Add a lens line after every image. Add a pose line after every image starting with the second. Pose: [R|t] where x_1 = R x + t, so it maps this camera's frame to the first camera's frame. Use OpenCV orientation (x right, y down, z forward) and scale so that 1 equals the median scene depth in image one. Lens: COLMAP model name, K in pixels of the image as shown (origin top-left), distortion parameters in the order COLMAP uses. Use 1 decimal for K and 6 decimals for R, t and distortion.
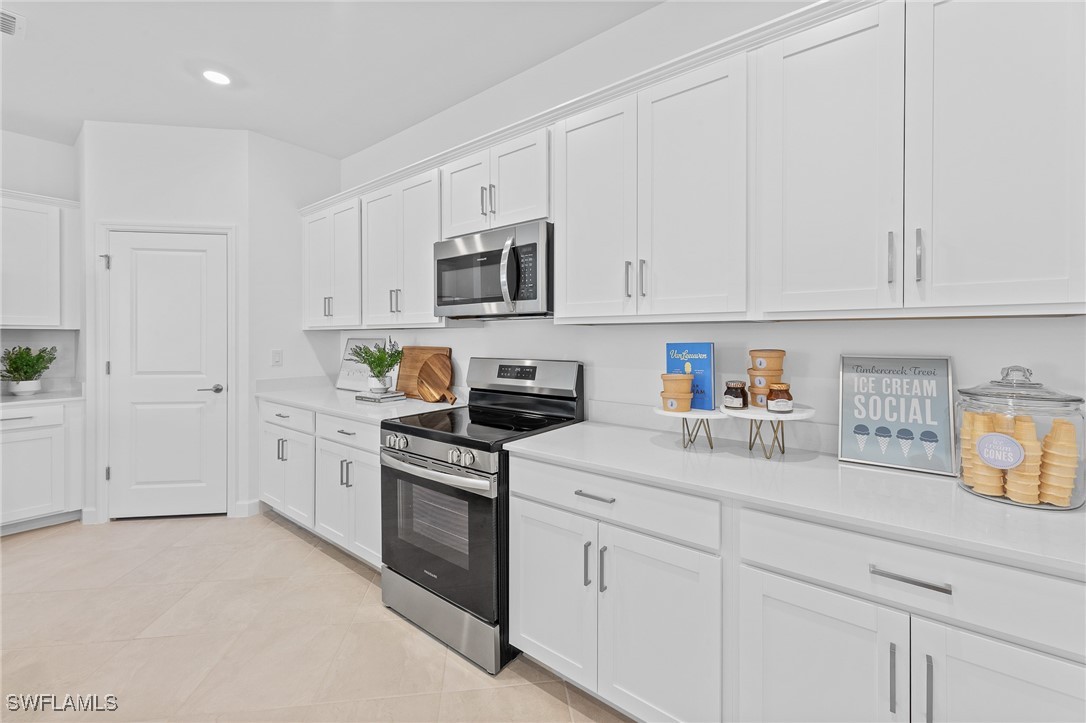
lens RADIAL K [[437.2, 0, 544.1], [0, 437.2, 338.7], [0, 0, 1]] dist [-0.000145, -0.000060]
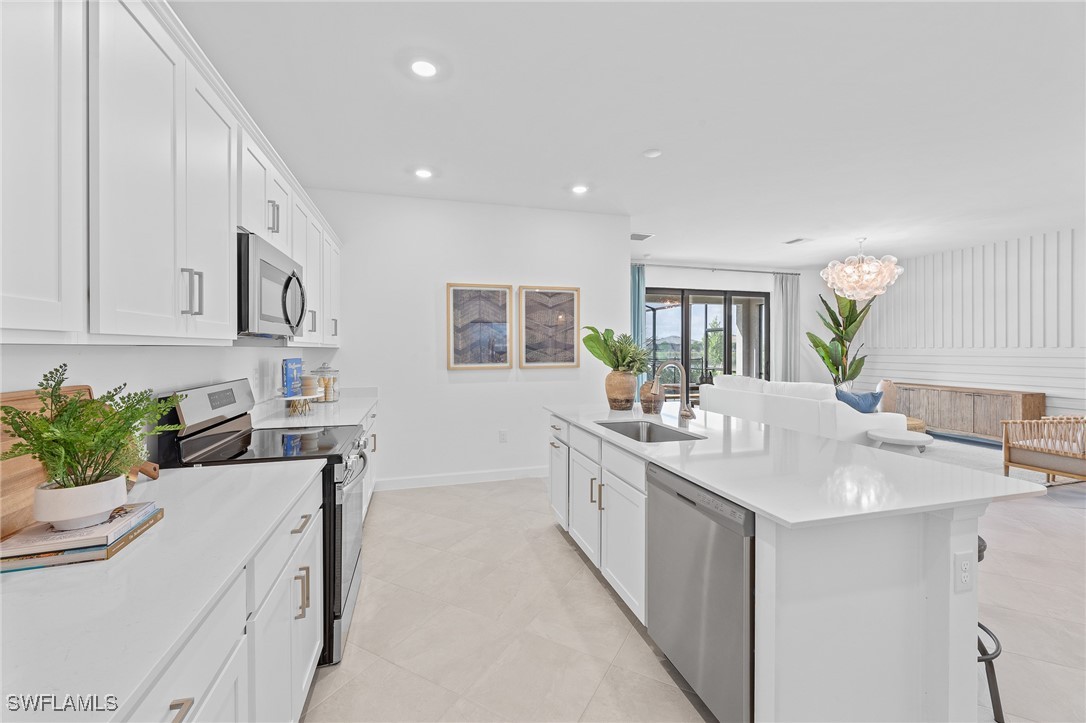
lens RADIAL K [[444.6, 0, 545.9], [0, 444.6, 349.0], [0, 0, 1]] dist [0.000420, 0.000045]
pose [[-0.808448, -0.001331, 0.588566, -1.175775], [0.001843, 0.999987, 0.004793, -0.026941], [-0.588565, 0.004959, -0.808435, 1.414450]]
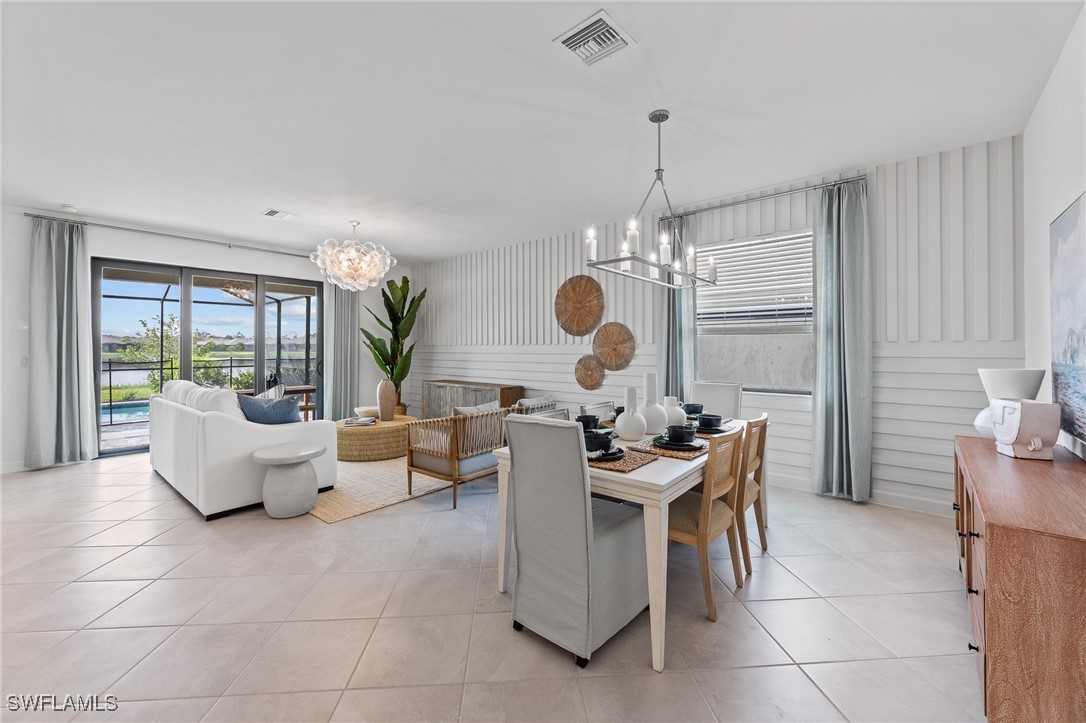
lens RADIAL K [[438.3, 0, 544.1], [0, 438.3, 345.3], [0, 0, 1]] dist [0.000466, 0.000044]
pose [[-0.998868, 0.000859, 0.047554, -2.263964], [0.000778, 0.999998, -0.001726, -0.008141], [-0.047556, -0.001687, -0.998867, 0.424592]]
